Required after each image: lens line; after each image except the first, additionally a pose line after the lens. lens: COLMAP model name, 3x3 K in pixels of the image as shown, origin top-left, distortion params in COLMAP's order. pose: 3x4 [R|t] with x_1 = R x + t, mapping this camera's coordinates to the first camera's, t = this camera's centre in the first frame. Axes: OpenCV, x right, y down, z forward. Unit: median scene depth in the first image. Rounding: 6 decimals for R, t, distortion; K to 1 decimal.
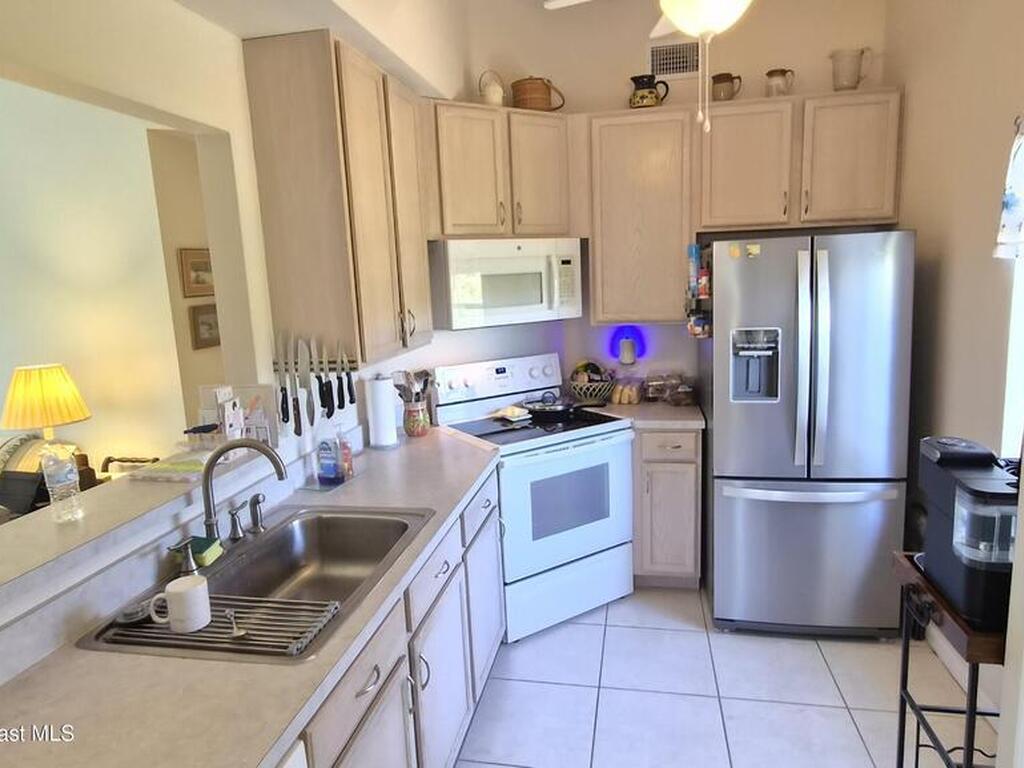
lens RADIAL K [[643.3, 0, 515.3], [0, 643.3, 370.4], [0, 0, 1]] dist [-0.004210, 0.003183]
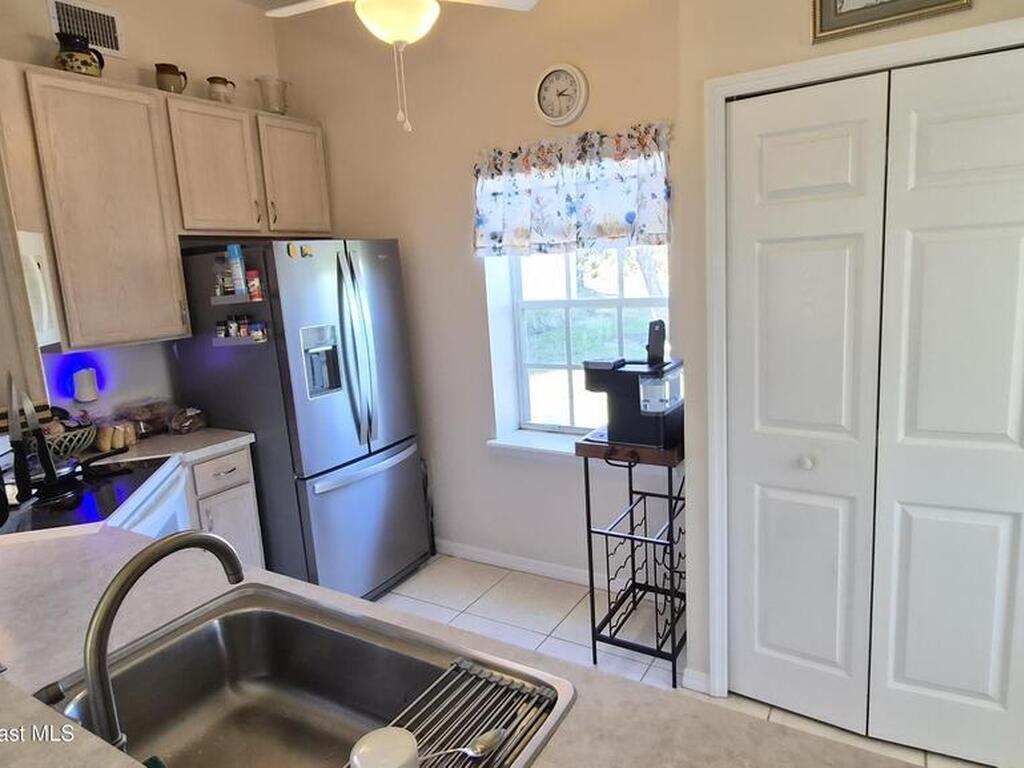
lens RADIAL K [[643.3, 0, 515.3], [0, 643.3, 370.4], [0, 0, 1]] dist [-0.004210, 0.003183]
pose [[0.346703, -0.132881, 0.928515, -0.429039], [0.189112, 0.979489, 0.069563, -0.004985], [-0.918713, 0.151475, 0.364721, 0.287990]]
